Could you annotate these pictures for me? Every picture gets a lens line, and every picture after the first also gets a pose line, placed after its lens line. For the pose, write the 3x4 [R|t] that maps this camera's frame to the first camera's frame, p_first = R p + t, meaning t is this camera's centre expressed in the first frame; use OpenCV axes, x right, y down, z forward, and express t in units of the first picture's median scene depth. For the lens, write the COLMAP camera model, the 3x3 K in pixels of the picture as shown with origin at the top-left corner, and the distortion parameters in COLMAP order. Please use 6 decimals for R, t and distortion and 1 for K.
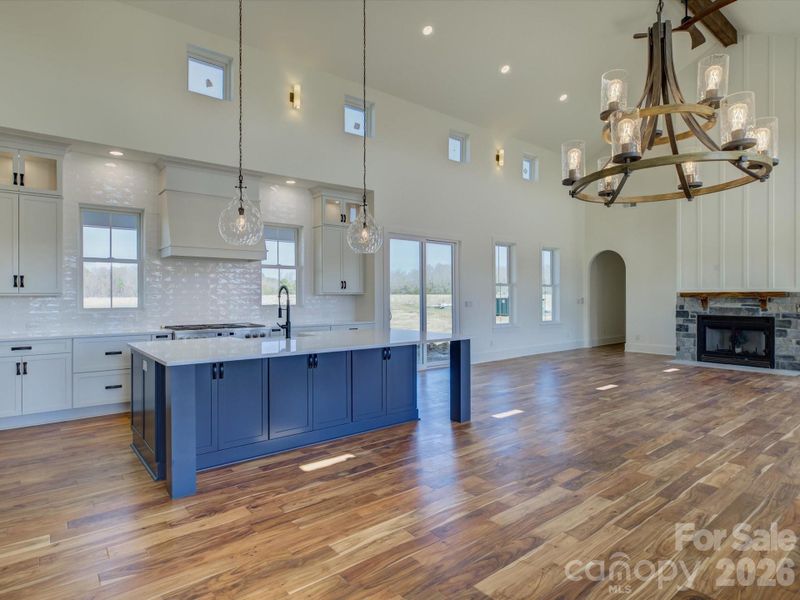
lens RADIAL K [[451.1, 0, 395.6], [0, 451.1, 295.0], [0, 0, 1]] dist [-0.006444, 0.003094]
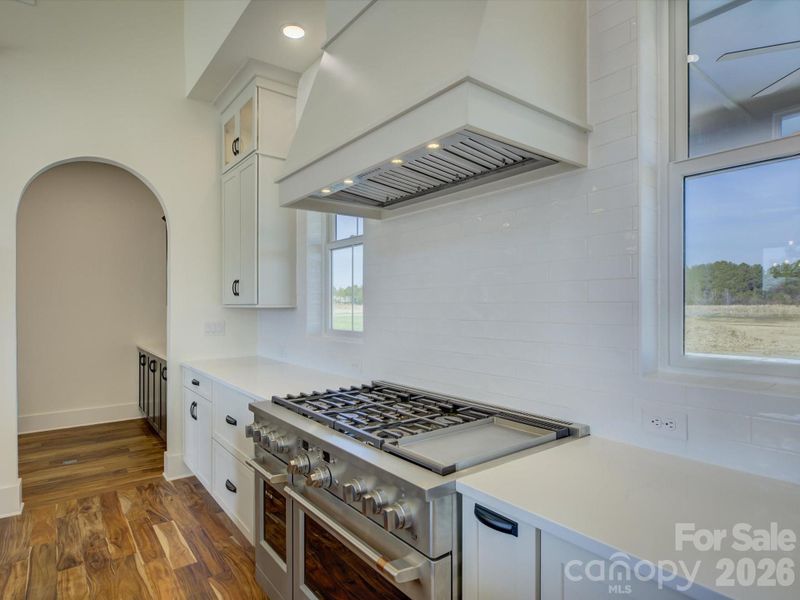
lens RADIAL K [[451.1, 0, 393.6], [0, 451.1, 301.1], [0, 0, 1]] dist [-0.006444, 0.003094]
pose [[-0.020160, -0.009402, -0.999753, -0.070574], [0.006193, 0.999935, -0.009529, -0.001283], [0.999778, -0.006384, -0.020100, 0.740298]]
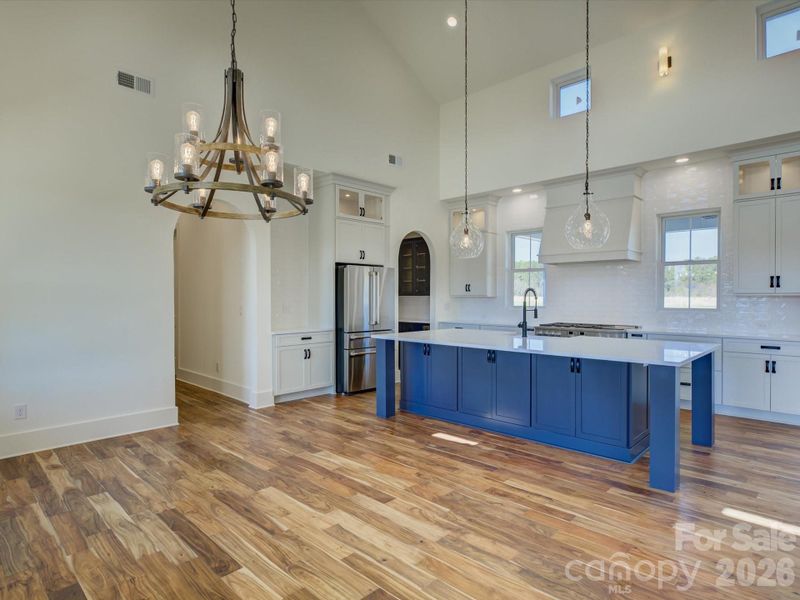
lens RADIAL K [[451.1, 0, 392.9], [0, 451.1, 296.9], [0, 0, 1]] dist [-0.006444, 0.003094]
pose [[0.120138, 0.000975, -0.992757, 0.443819], [0.002825, 0.999995, 0.001324, -0.001103], [0.992753, -0.002964, 0.120135, 0.310589]]
